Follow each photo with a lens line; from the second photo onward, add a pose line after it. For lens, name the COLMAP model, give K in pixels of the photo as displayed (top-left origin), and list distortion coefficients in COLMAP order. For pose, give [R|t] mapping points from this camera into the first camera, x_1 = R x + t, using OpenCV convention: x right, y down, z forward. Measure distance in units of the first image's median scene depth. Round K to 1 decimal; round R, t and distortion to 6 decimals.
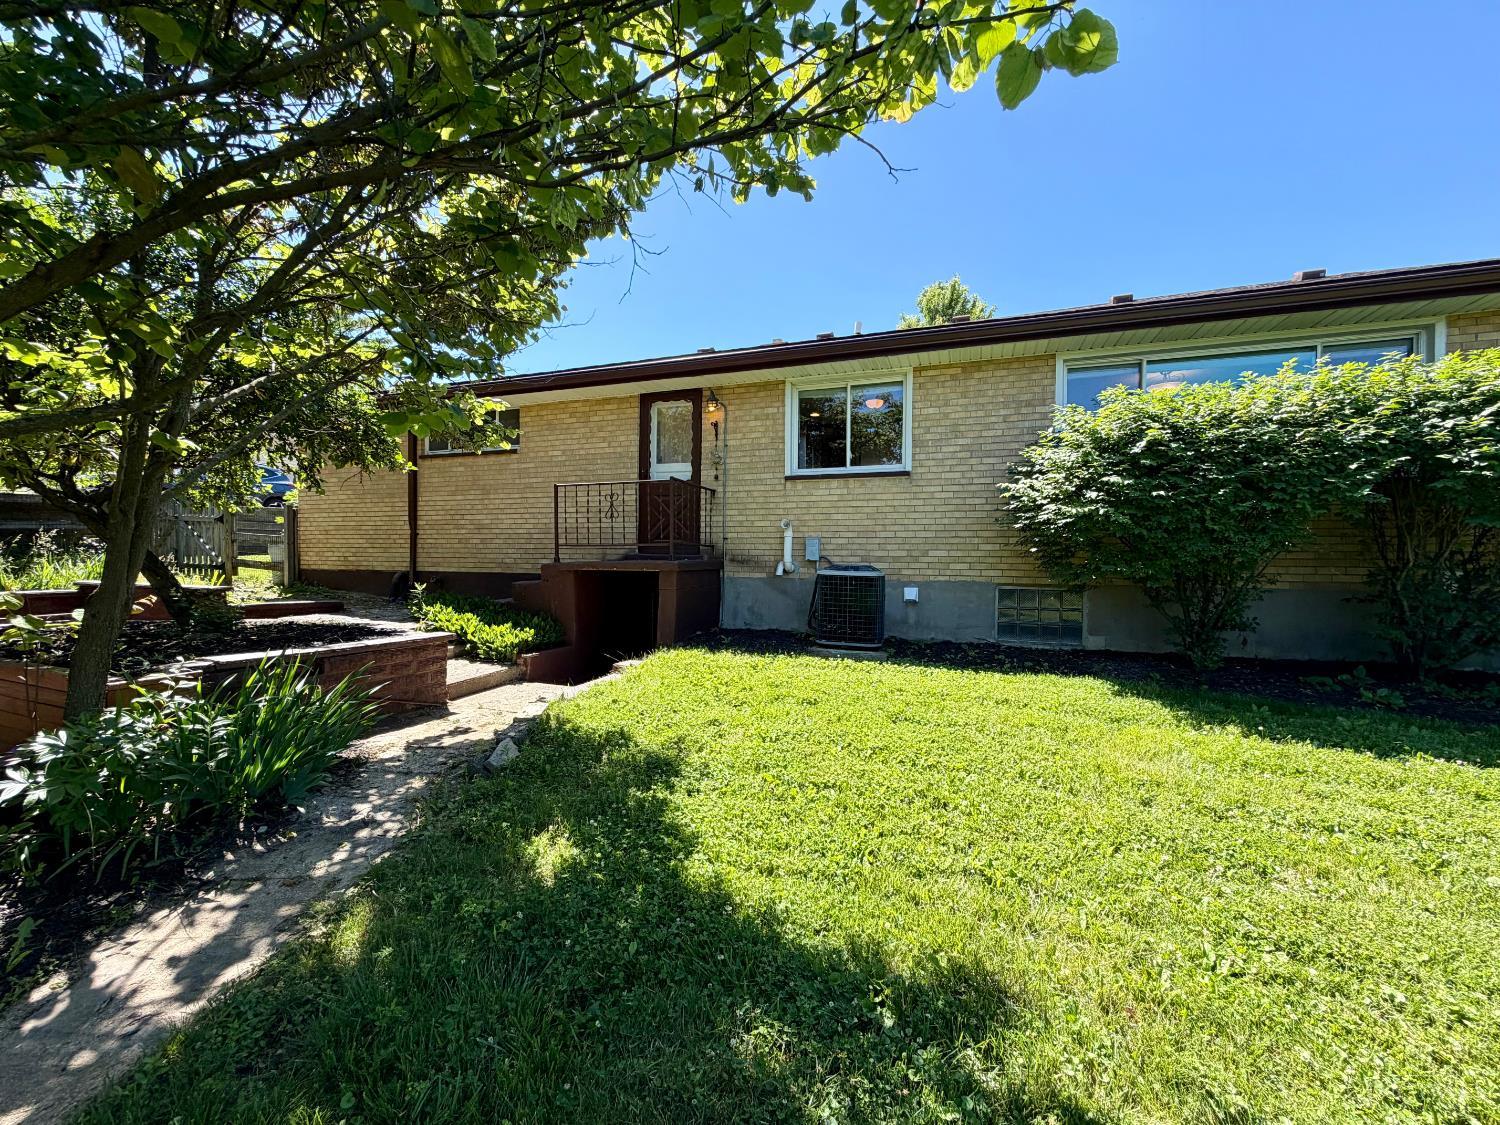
lens RADIAL K [[598.3, 0, 745.9], [0, 598.3, 559.9], [0, 0, 1]] dist [-0.000478, 0.000281]
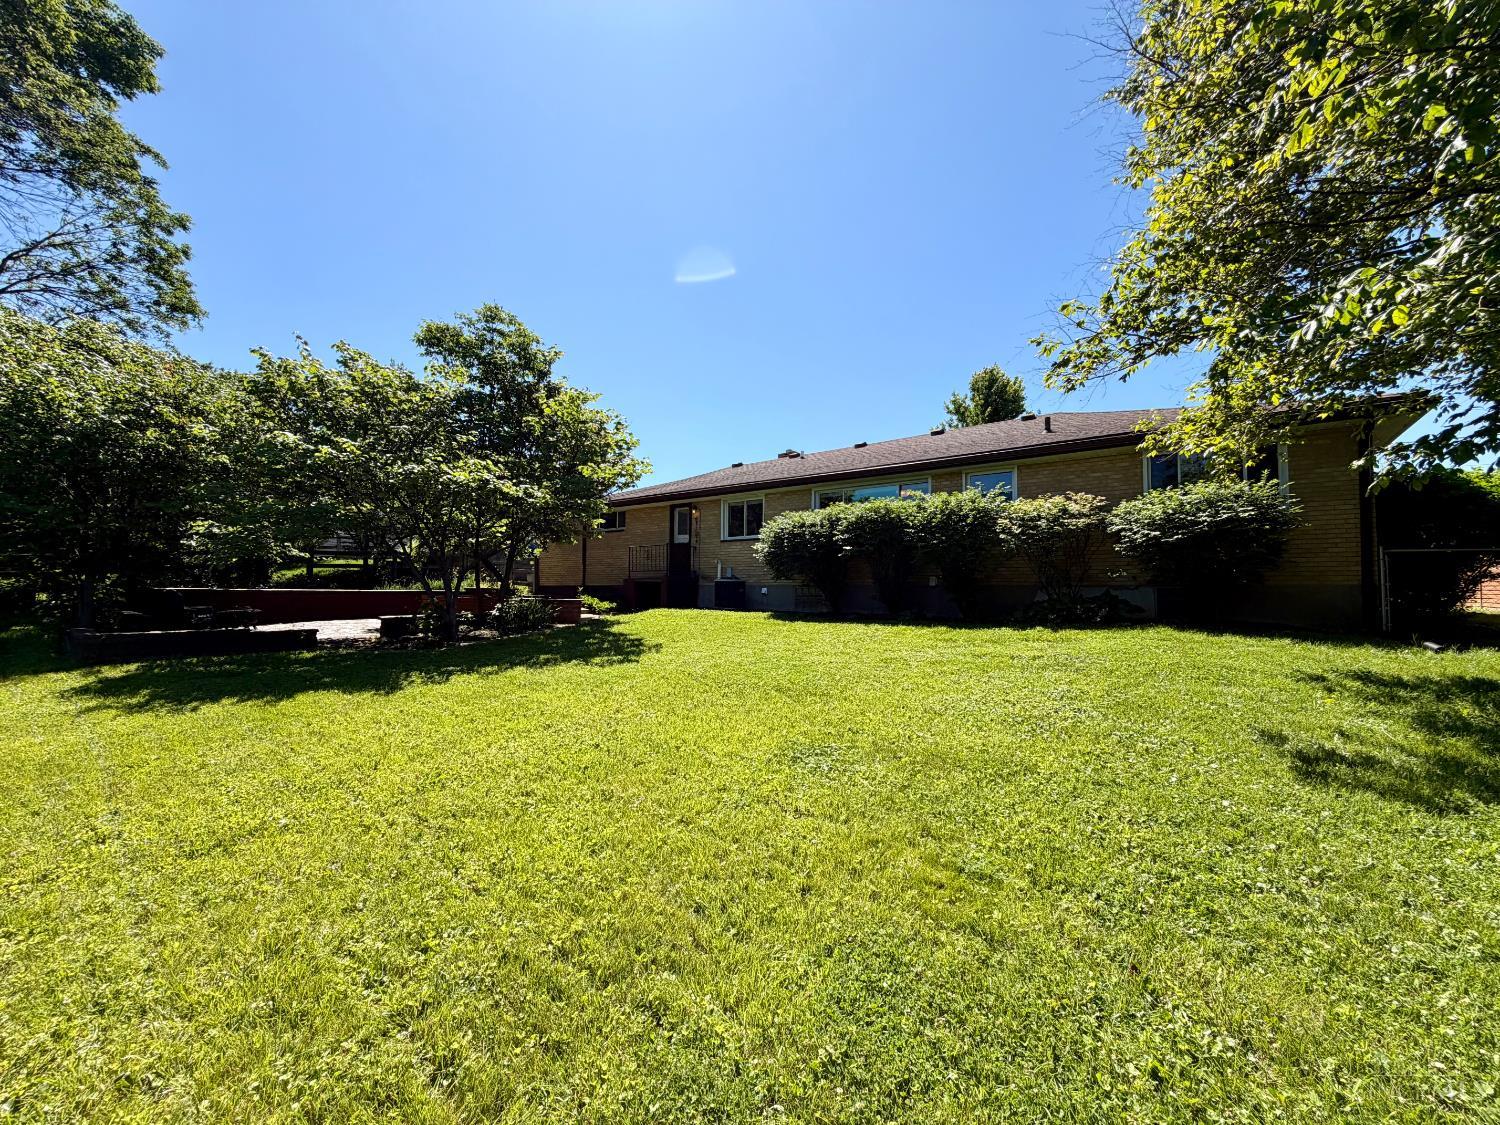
lens RADIAL K [[598.3, 0, 752.7], [0, 598.3, 565.4], [0, 0, 1]] dist [-0.000478, 0.000281]
pose [[0.958370, -0.013934, -0.285189, 0.829407], [0.001290, 0.999010, -0.044474, 0.056952], [0.285526, 0.042255, 0.957439, -1.153813]]
